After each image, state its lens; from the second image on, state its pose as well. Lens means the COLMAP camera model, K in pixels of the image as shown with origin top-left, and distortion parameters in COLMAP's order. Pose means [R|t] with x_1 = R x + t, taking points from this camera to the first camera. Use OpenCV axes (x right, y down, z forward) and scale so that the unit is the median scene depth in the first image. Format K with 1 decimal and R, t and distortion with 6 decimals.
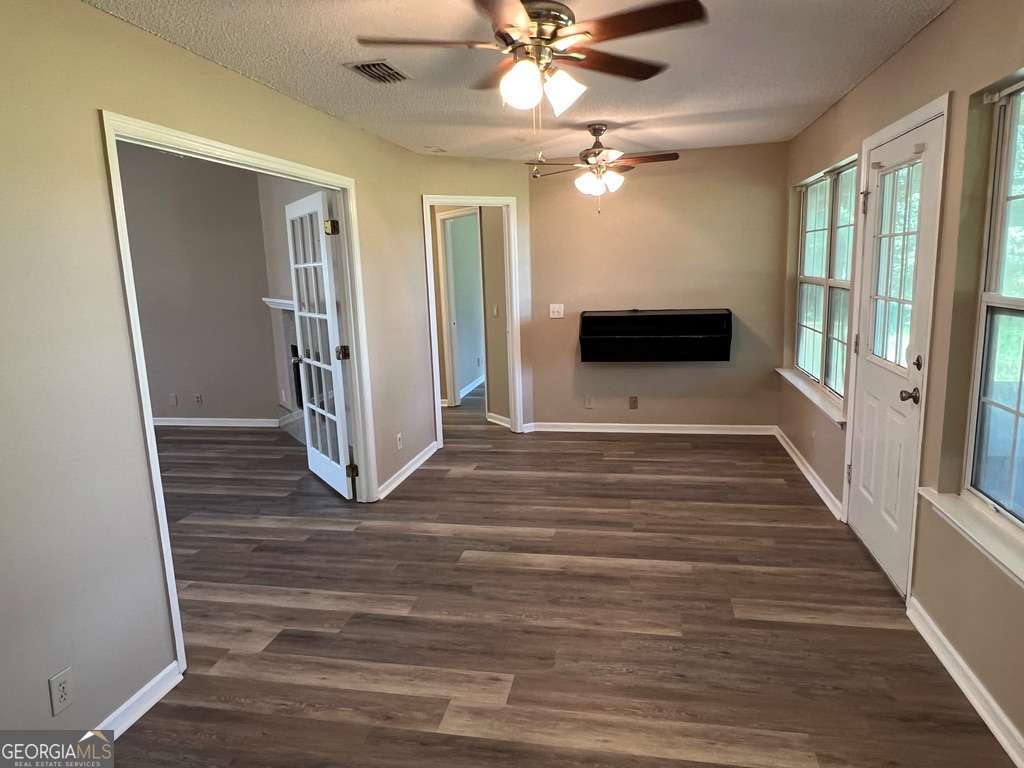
lens RADIAL K [[659.5, 0, 509.1], [0, 659.5, 384.8], [0, 0, 1]] dist [0.000497, 0.003046]
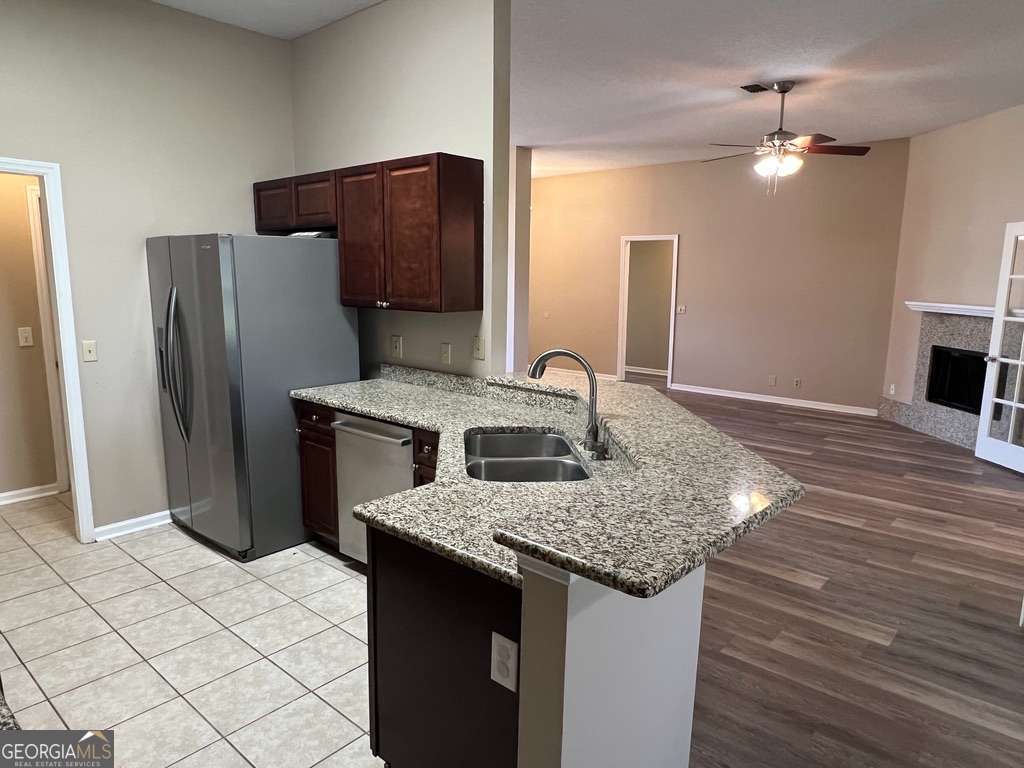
lens RADIAL K [[659.5, 0, 509.1], [0, 659.5, 384.8], [0, 0, 1]] dist [0.000497, 0.003046]
pose [[0.866340, 0.127977, -0.482781, -0.455446], [-0.130873, 0.991008, 0.027850, 0.078150], [0.482004, 0.039055, 0.875298, -0.366424]]
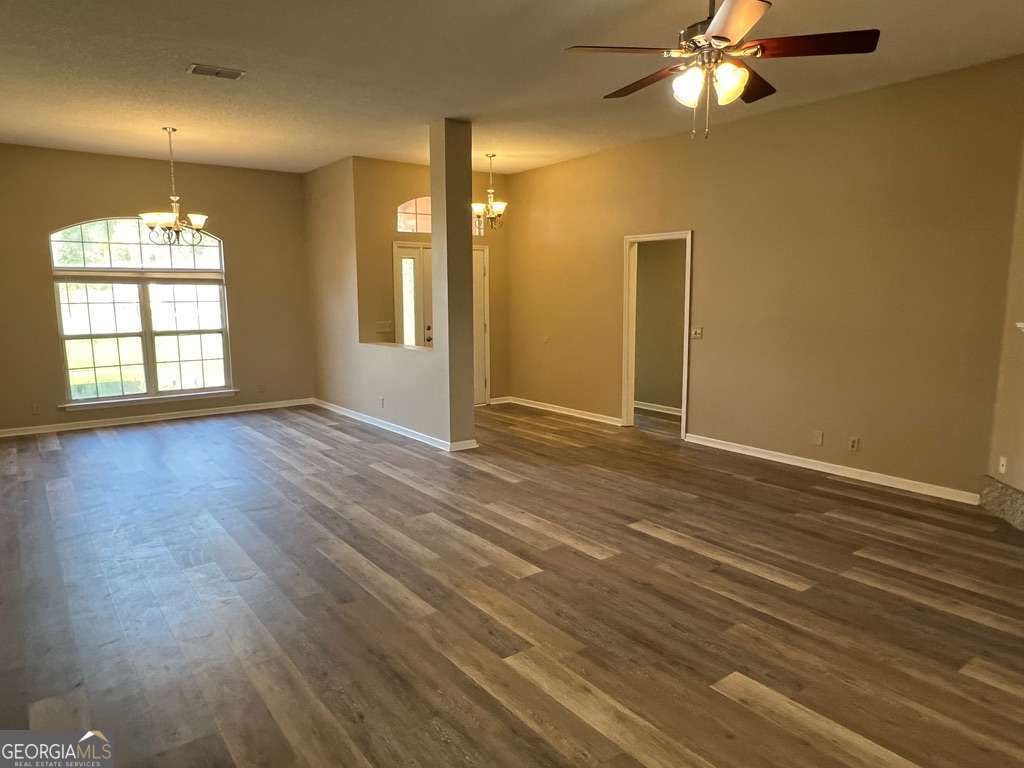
lens RADIAL K [[659.5, 0, 509.1], [0, 659.5, 384.8], [0, 0, 1]] dist [0.000497, 0.003046]
pose [[0.746631, 0.127191, -0.652966, -0.357832], [-0.140892, 0.989519, 0.031645, -0.018968], [0.650147, 0.068371, 0.756726, 0.175584]]
